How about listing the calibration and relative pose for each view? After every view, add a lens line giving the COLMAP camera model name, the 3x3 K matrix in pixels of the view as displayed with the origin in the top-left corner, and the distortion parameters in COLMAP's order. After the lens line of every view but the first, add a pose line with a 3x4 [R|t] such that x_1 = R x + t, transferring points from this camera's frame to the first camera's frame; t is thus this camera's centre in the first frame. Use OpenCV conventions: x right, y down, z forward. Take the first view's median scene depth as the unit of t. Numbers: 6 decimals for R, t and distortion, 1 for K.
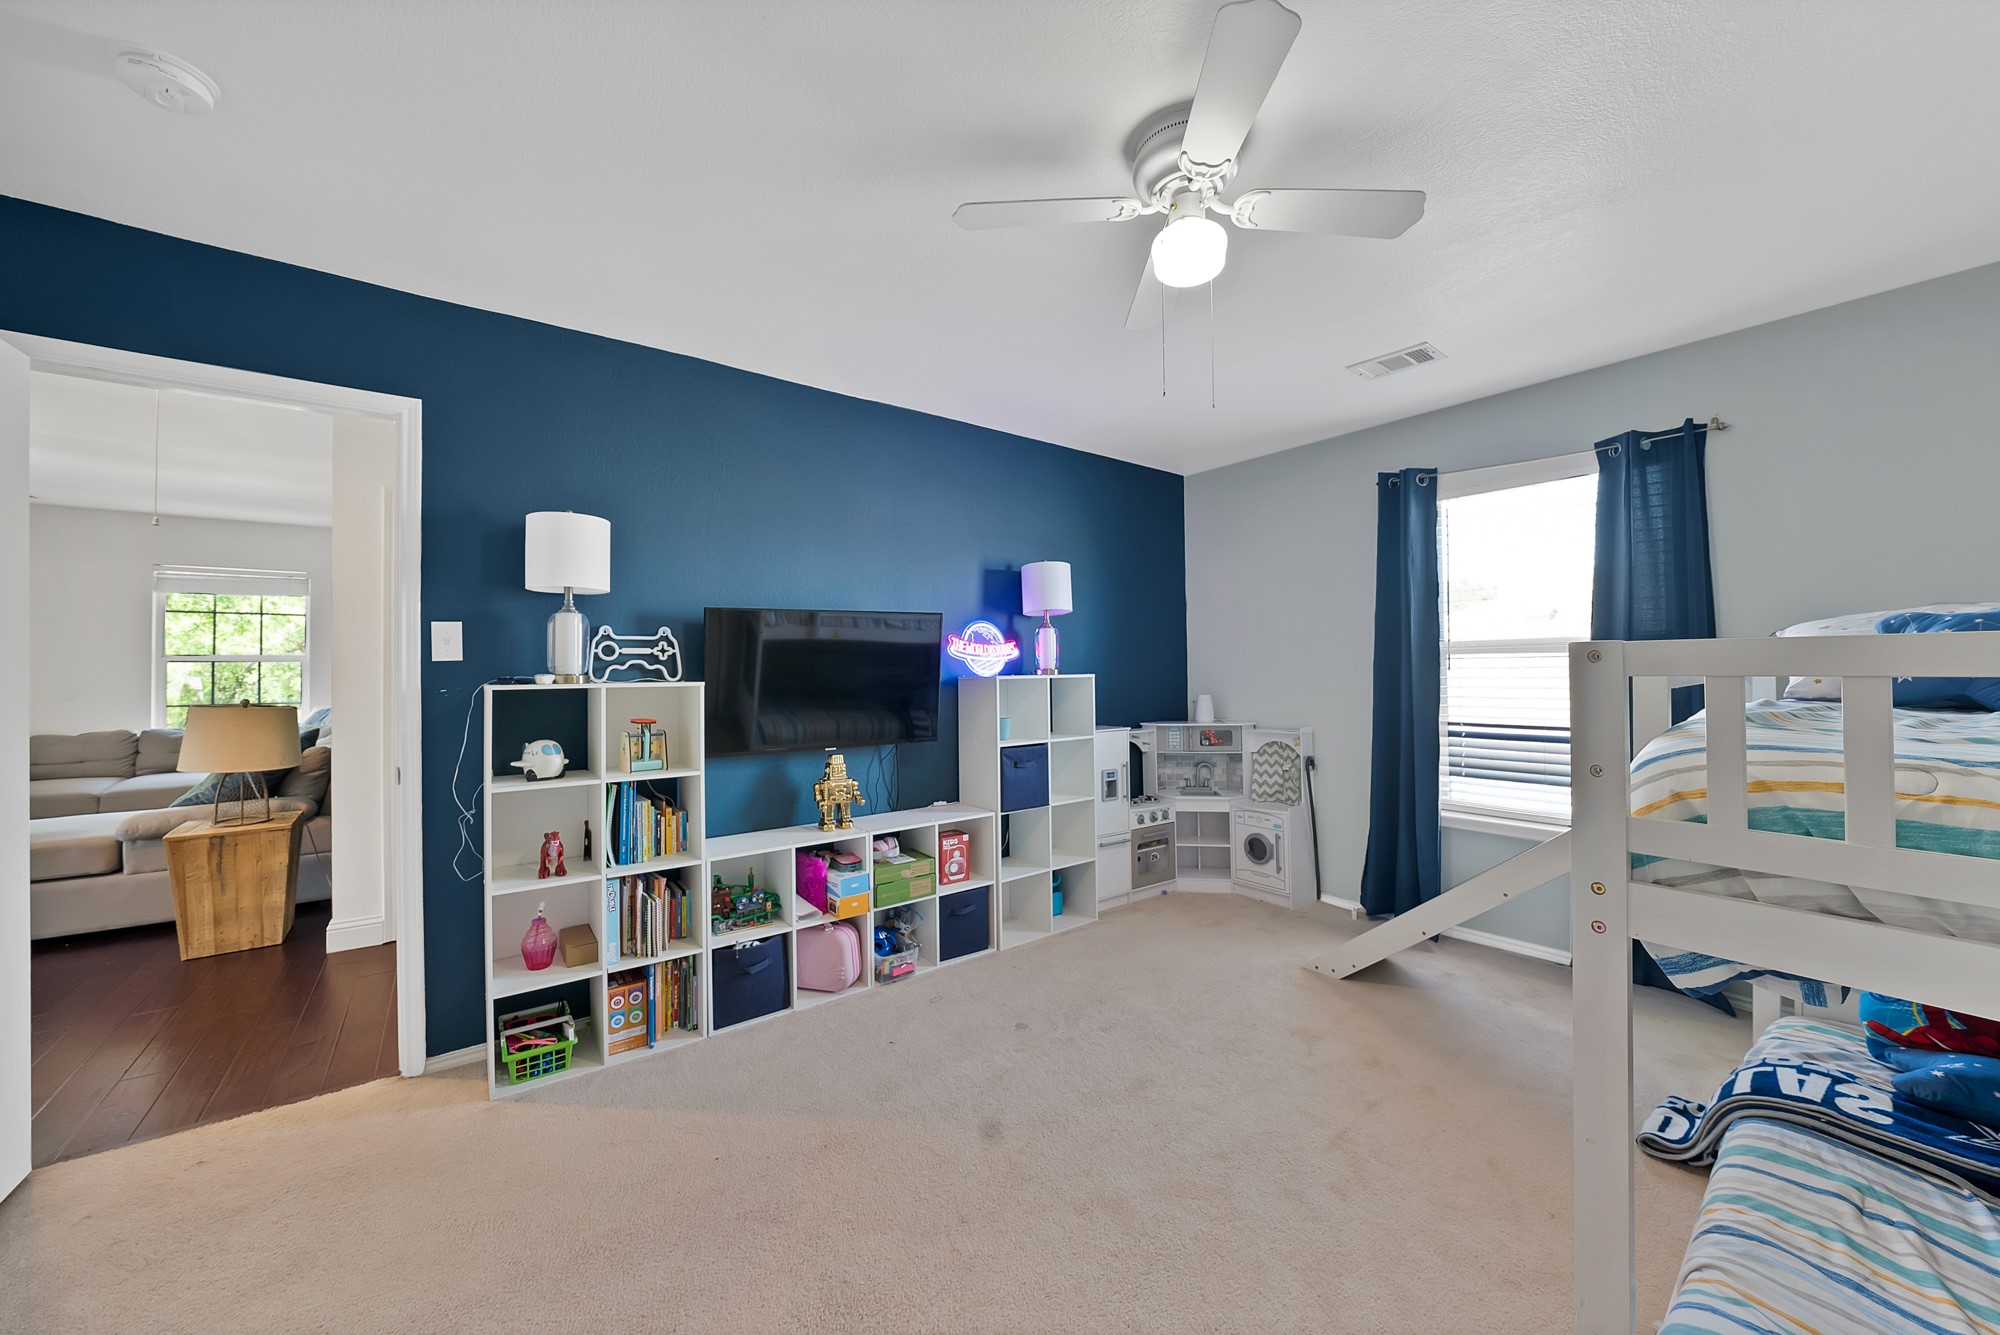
lens RADIAL K [[687.4, 0, 956.0], [0, 687.4, 669.1], [0, 0, 1]] dist [-0.000692, -0.000015]
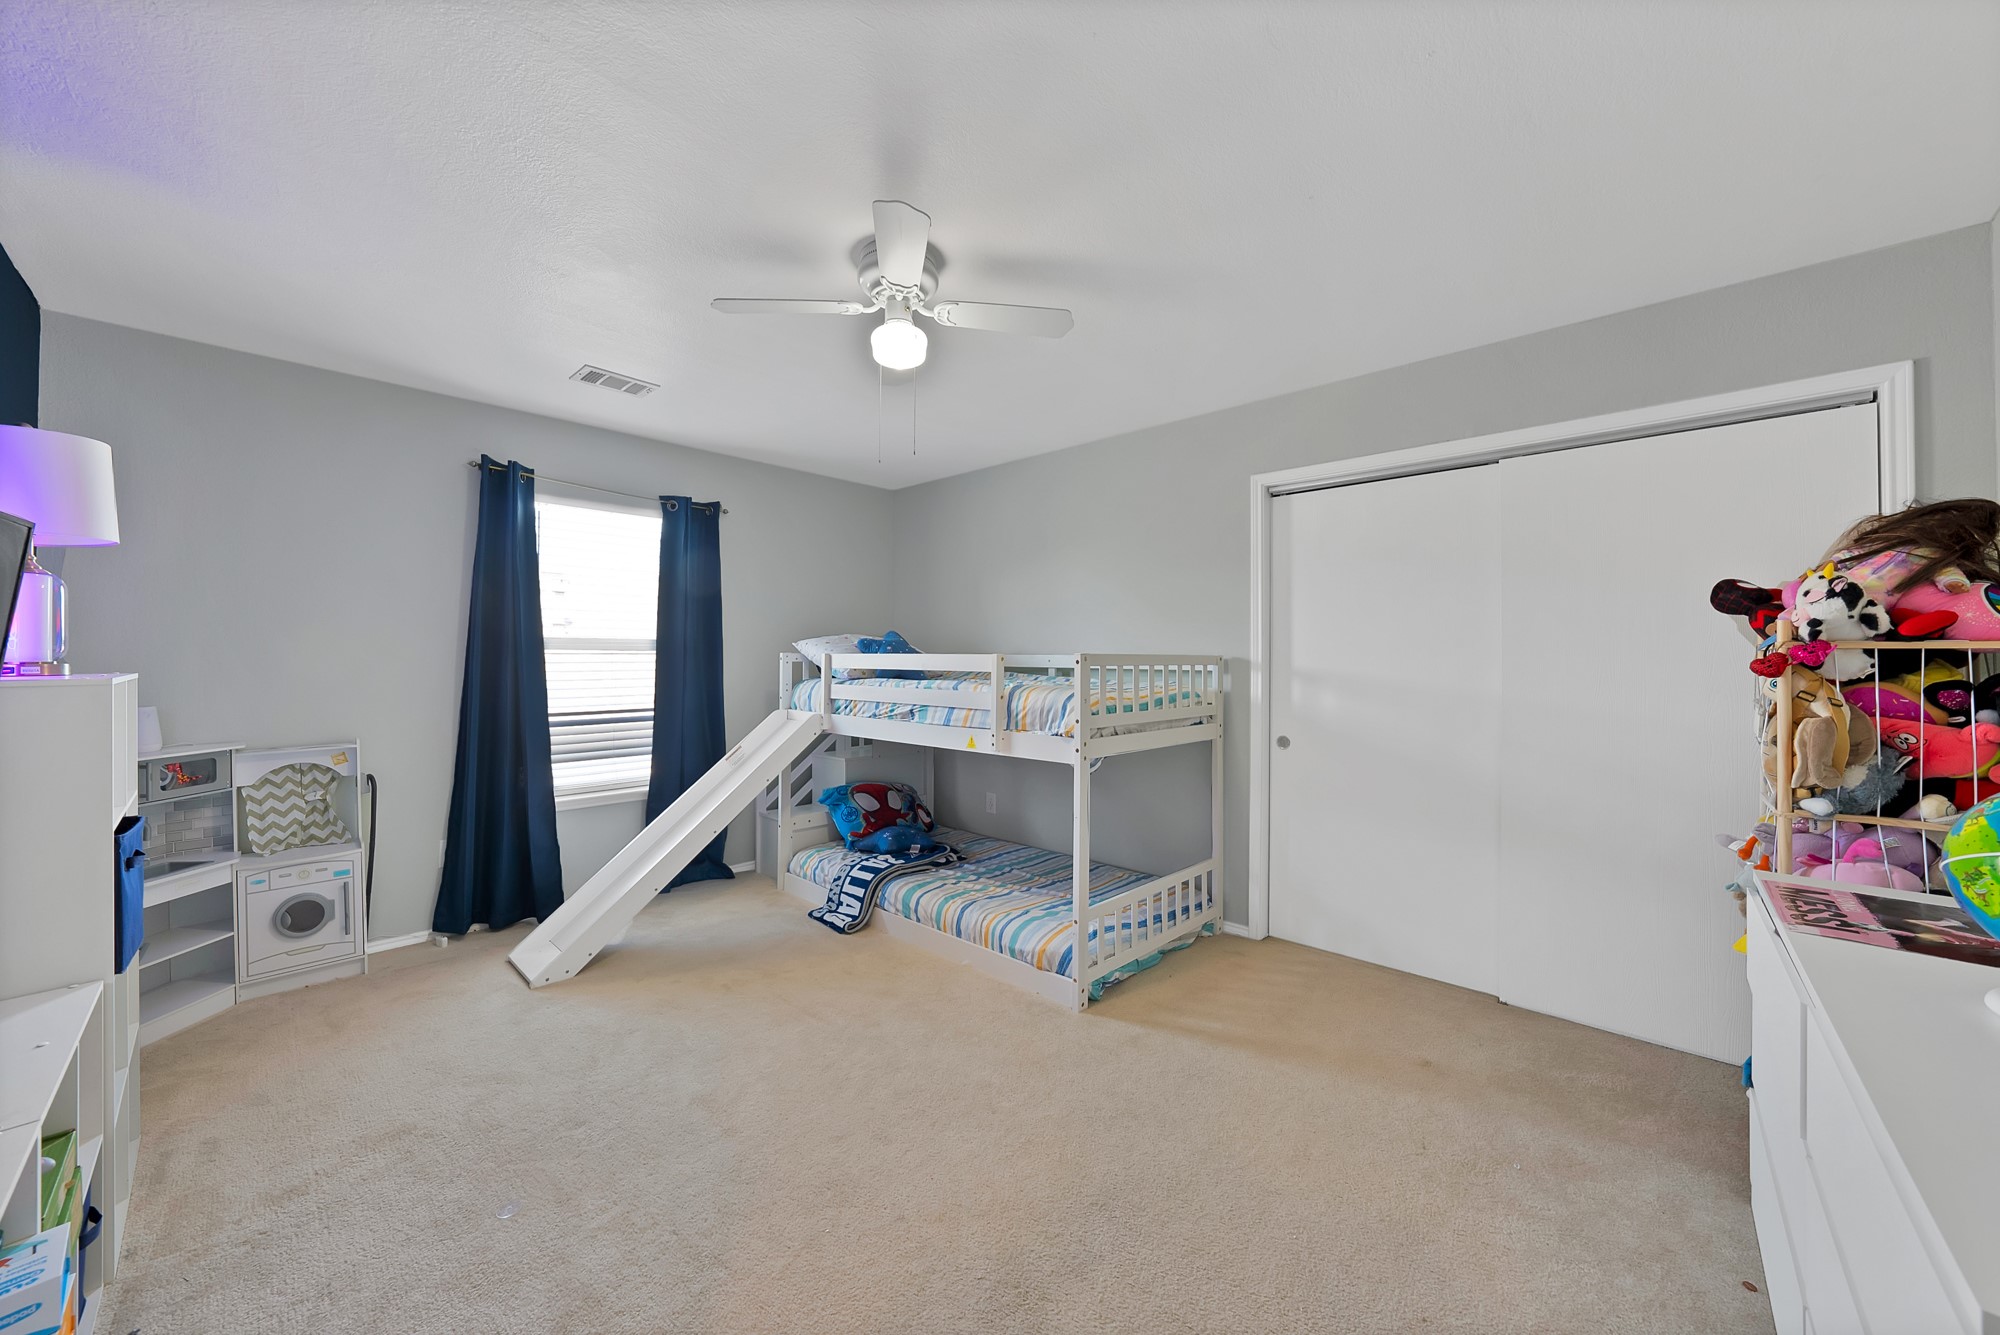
lens RADIAL K [[733.0, 0, 1015.7], [0, 733.0, 664.3], [0, 0, 1]] dist [-0.030651, 0.007568]
pose [[-0.190850, 0.001009, 0.981619, -0.517024], [-0.001414, 0.999998, -0.001303, 0.001715], [-0.981618, -0.001637, -0.190848, 0.509124]]
